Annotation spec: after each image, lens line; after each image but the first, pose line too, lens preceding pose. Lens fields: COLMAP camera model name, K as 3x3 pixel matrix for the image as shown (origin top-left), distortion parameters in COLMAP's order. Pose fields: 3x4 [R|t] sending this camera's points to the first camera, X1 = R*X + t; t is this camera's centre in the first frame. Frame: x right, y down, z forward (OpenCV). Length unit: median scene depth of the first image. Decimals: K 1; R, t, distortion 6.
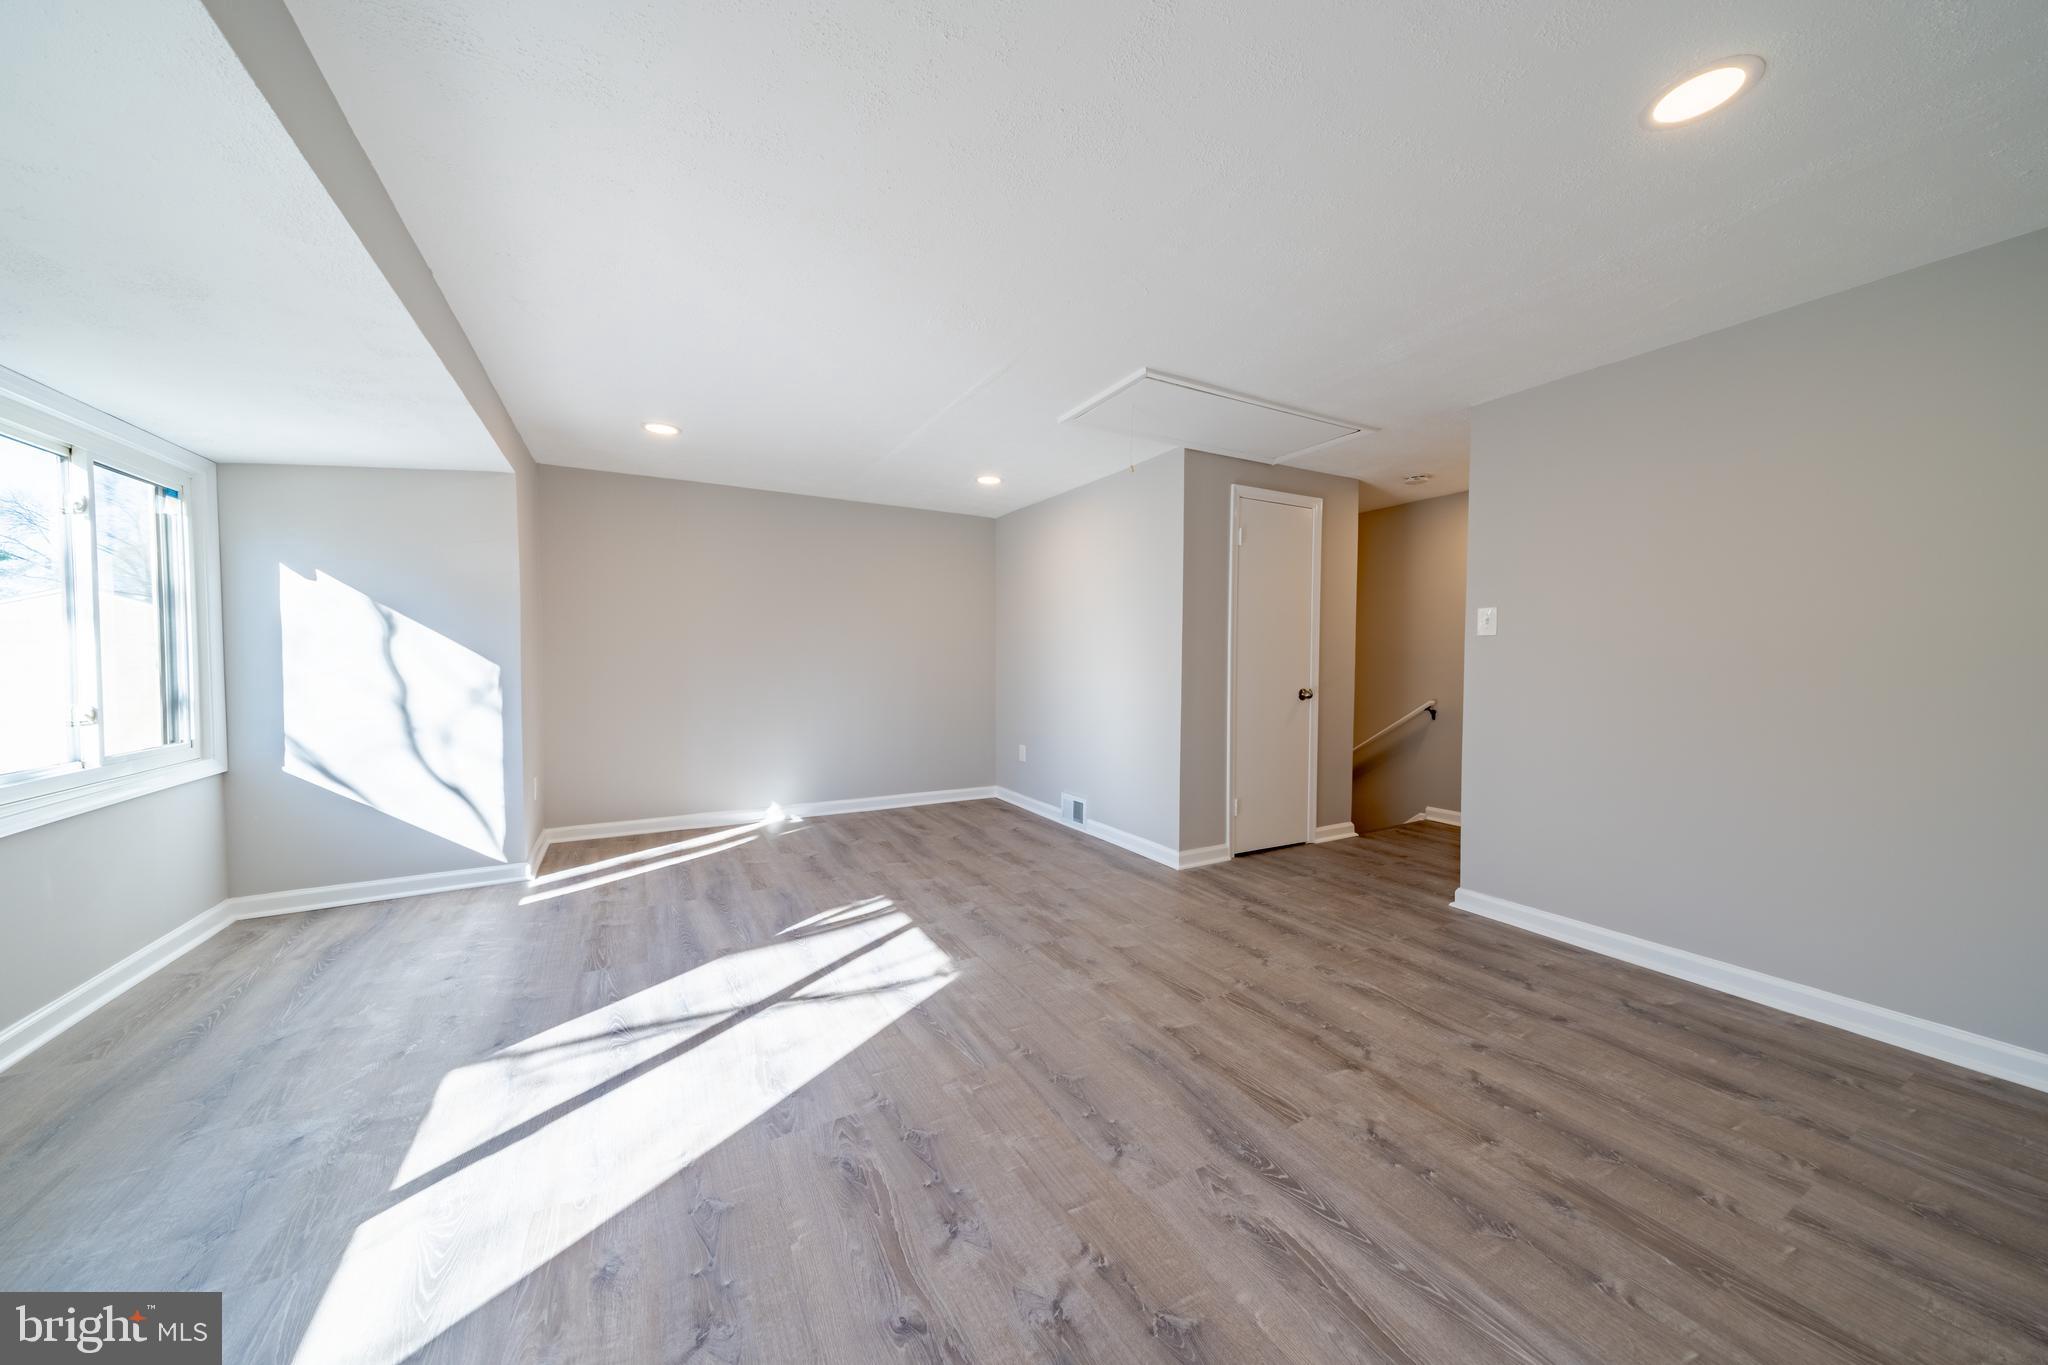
lens RADIAL K [[688.8, 0, 1018.1], [0, 688.8, 667.9], [0, 0, 1]] dist [0.012276, -0.000156]
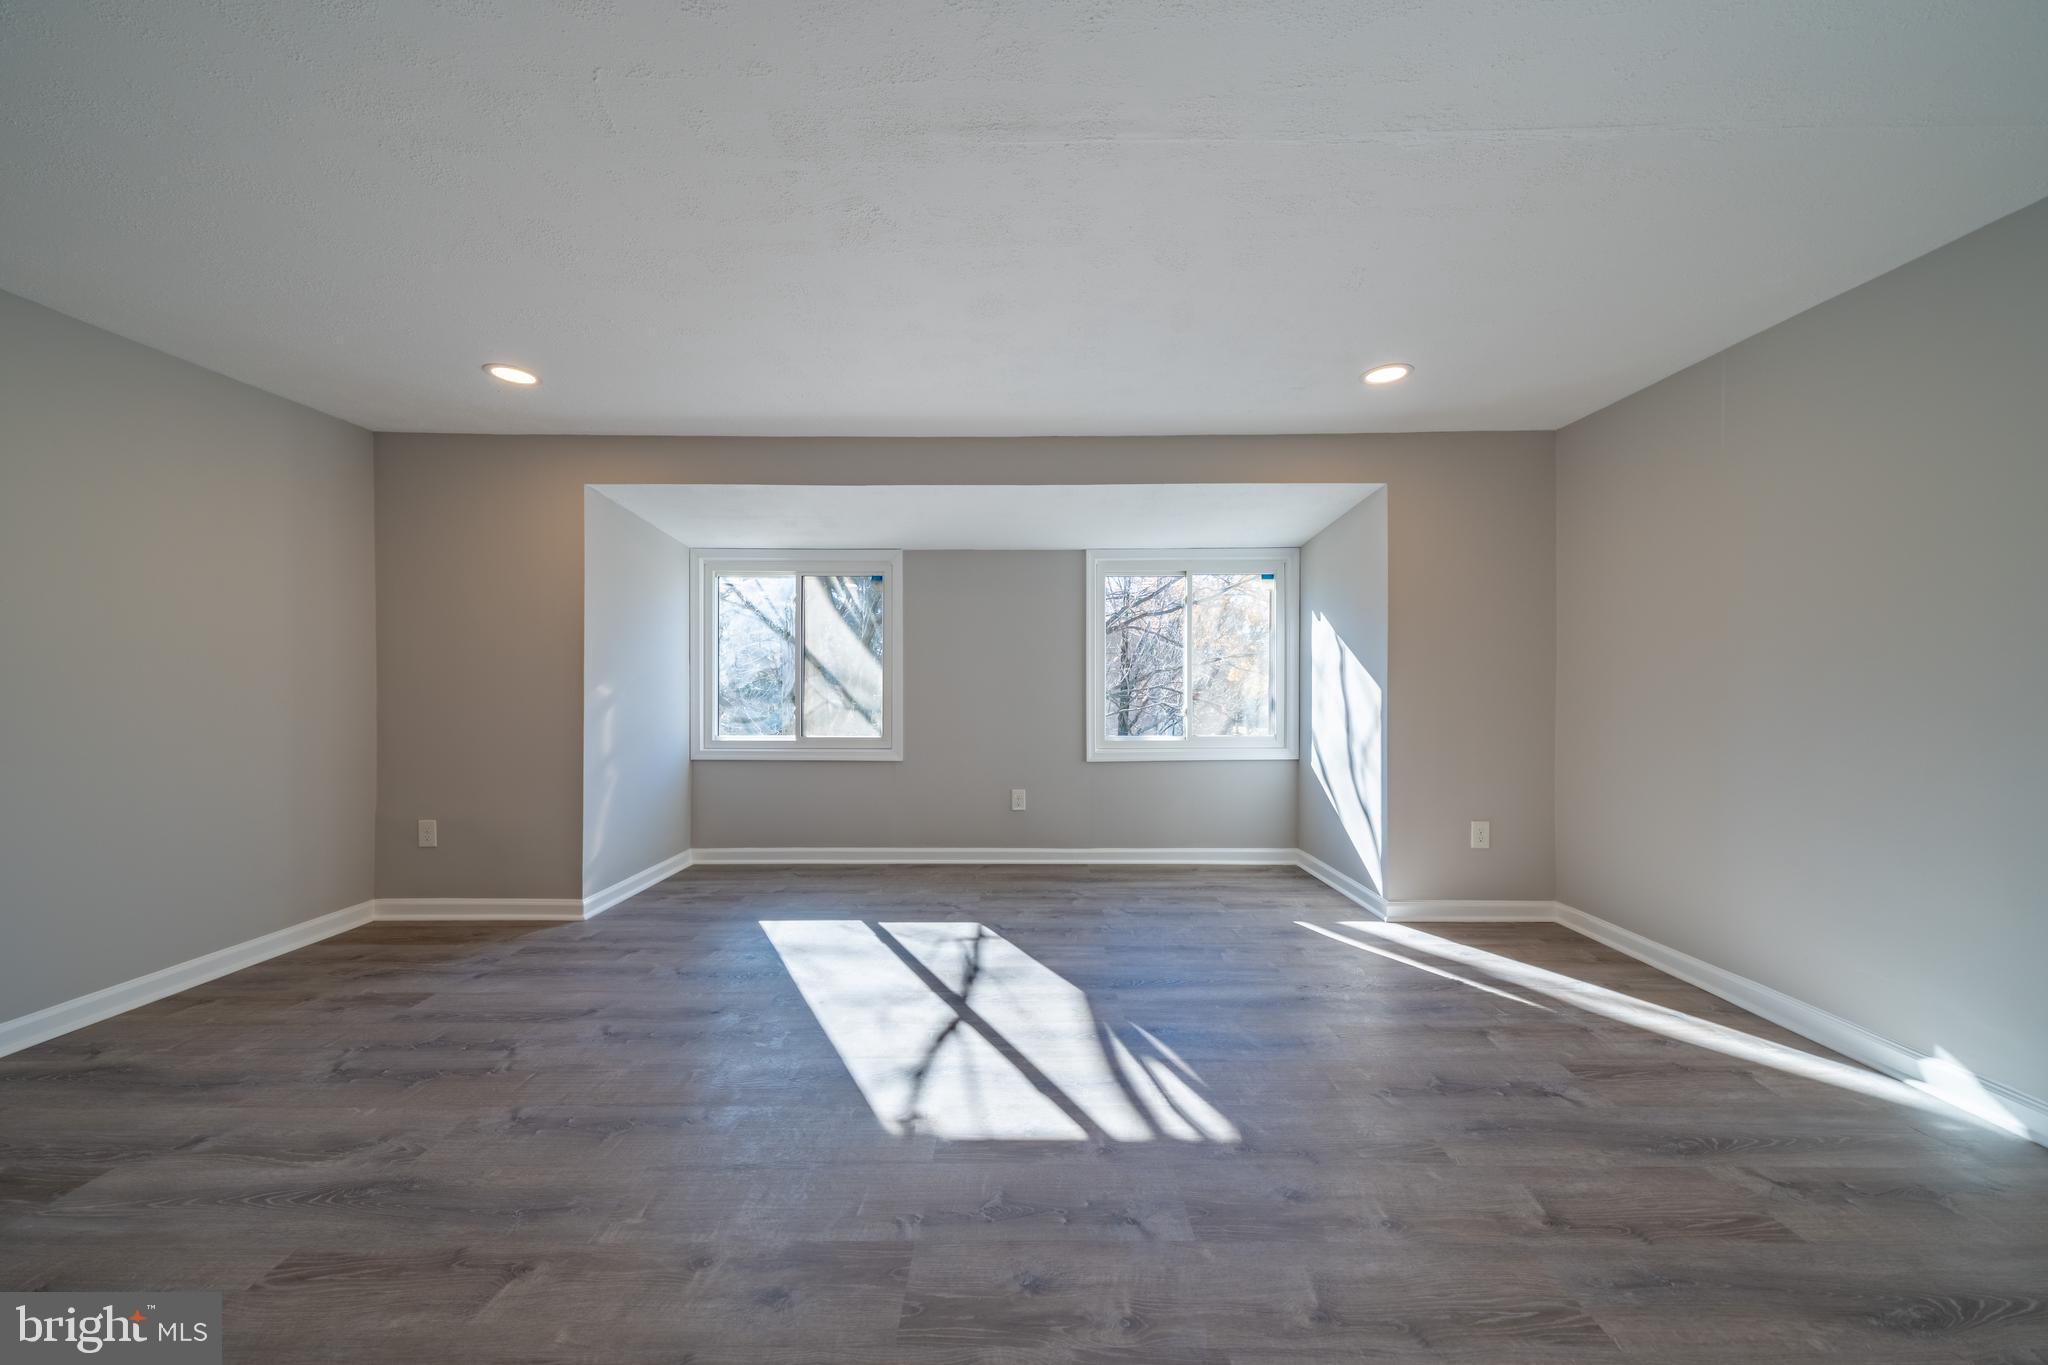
lens RADIAL K [[694.2, 0, 1028.7], [0, 694.2, 691.7], [0, 0, 1]] dist [0.010501, -0.000032]
pose [[-0.483630, 0.009155, -0.875225, 0.440429], [-0.010159, 0.999819, 0.016072, -0.011312], [0.875214, 0.016665, -0.483450, 1.364766]]
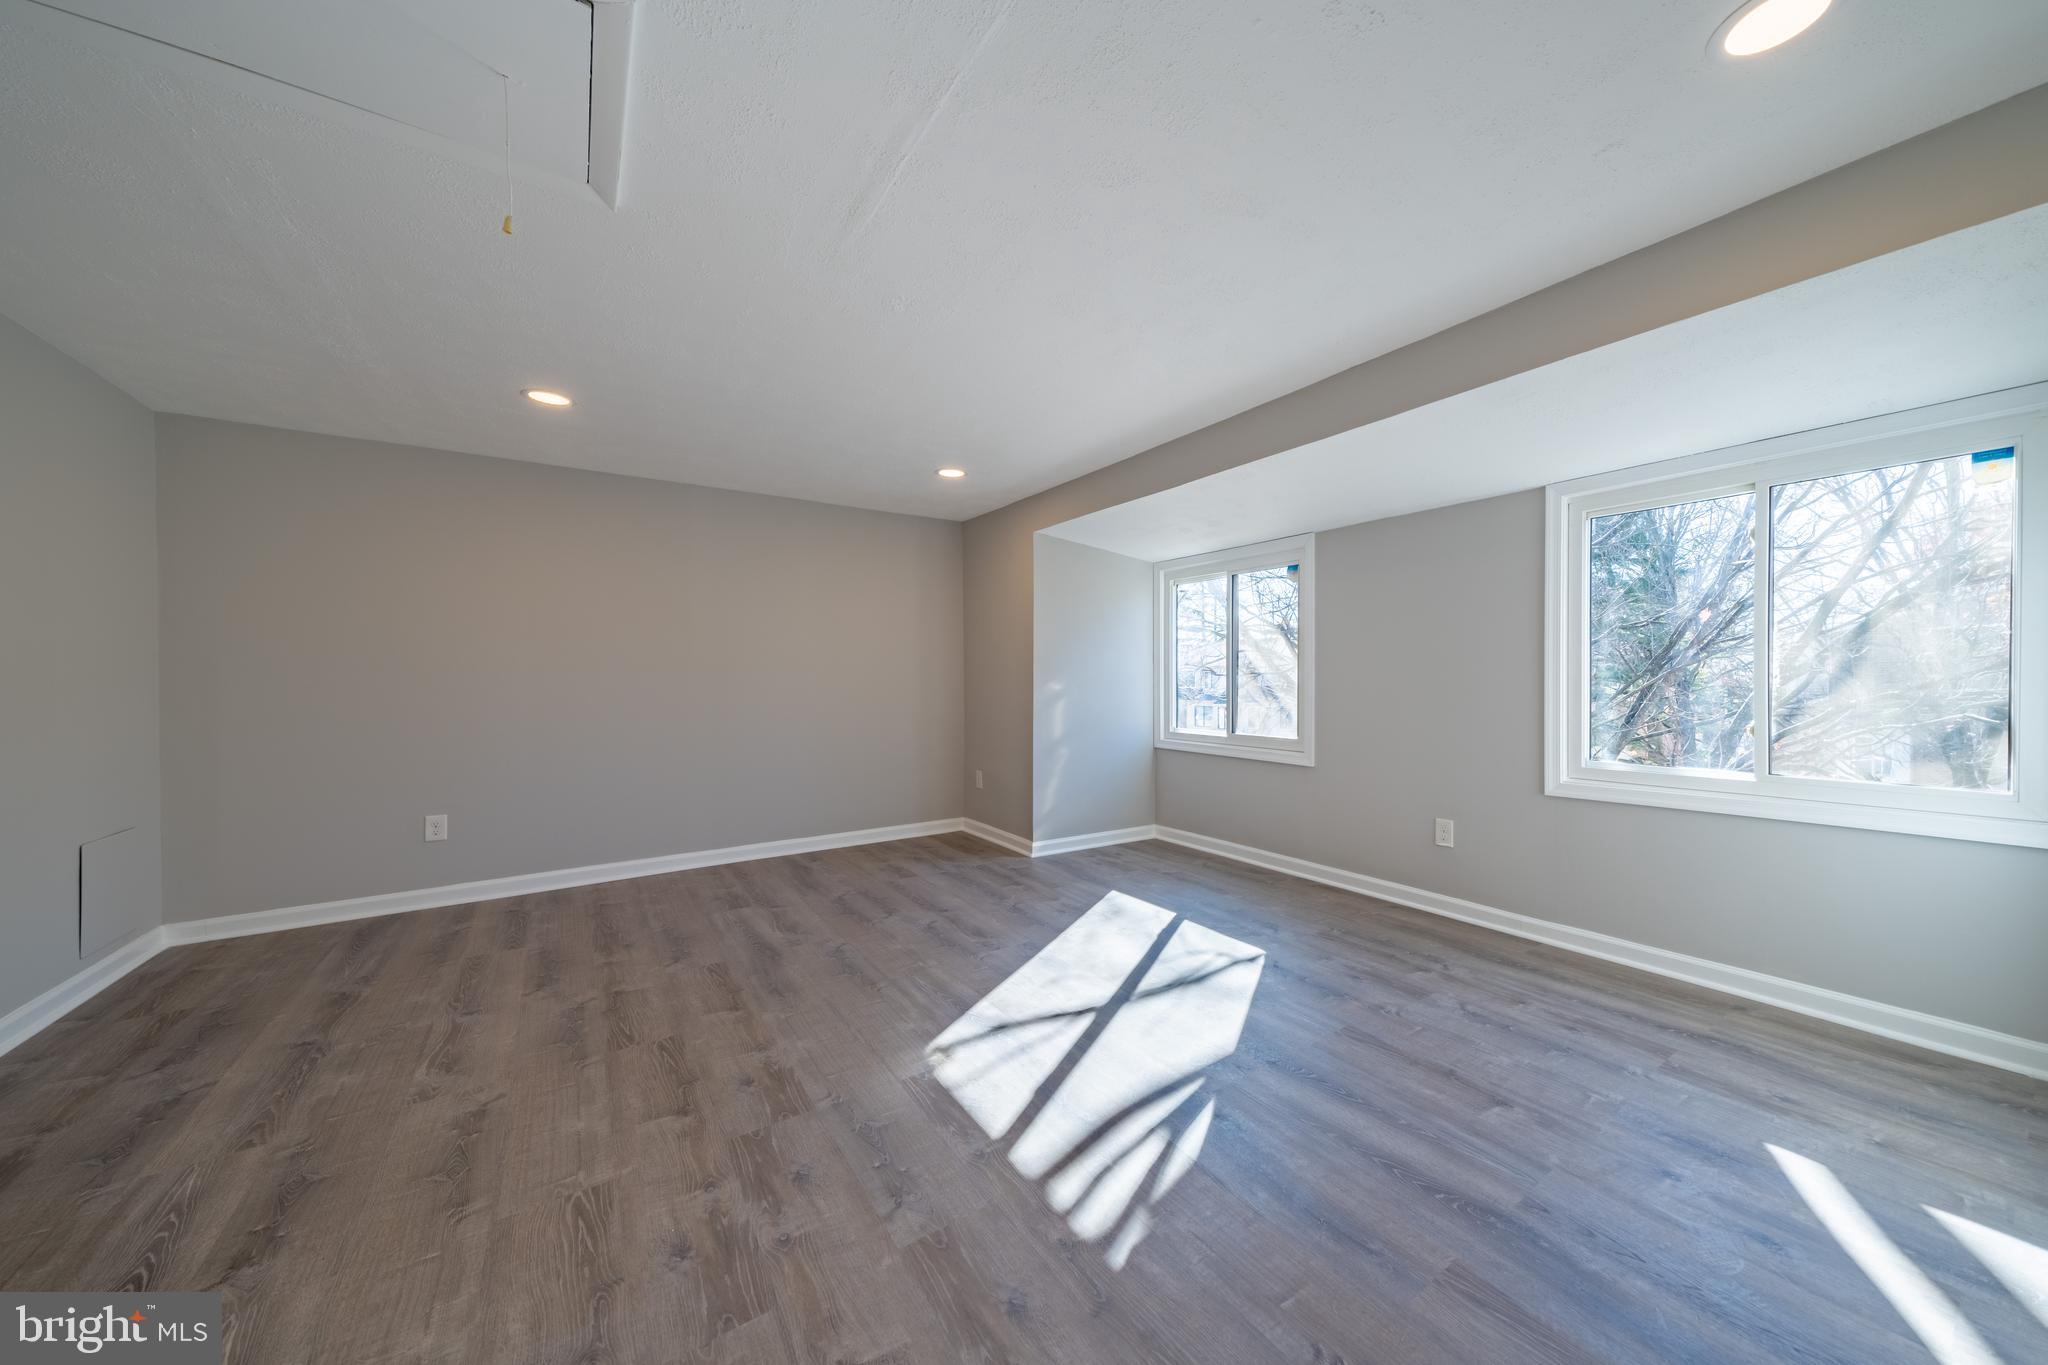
lens RADIAL K [[713.7, 0, 1061.6], [0, 713.7, 691.4], [0, 0, 1]] dist [0.011435, -0.000322]
pose [[-0.994737, 0.001063, -0.102458, -0.150319], [-0.001641, 0.999653, 0.026309, -0.017772], [0.102450, 0.026339, -0.994389, 1.762479]]
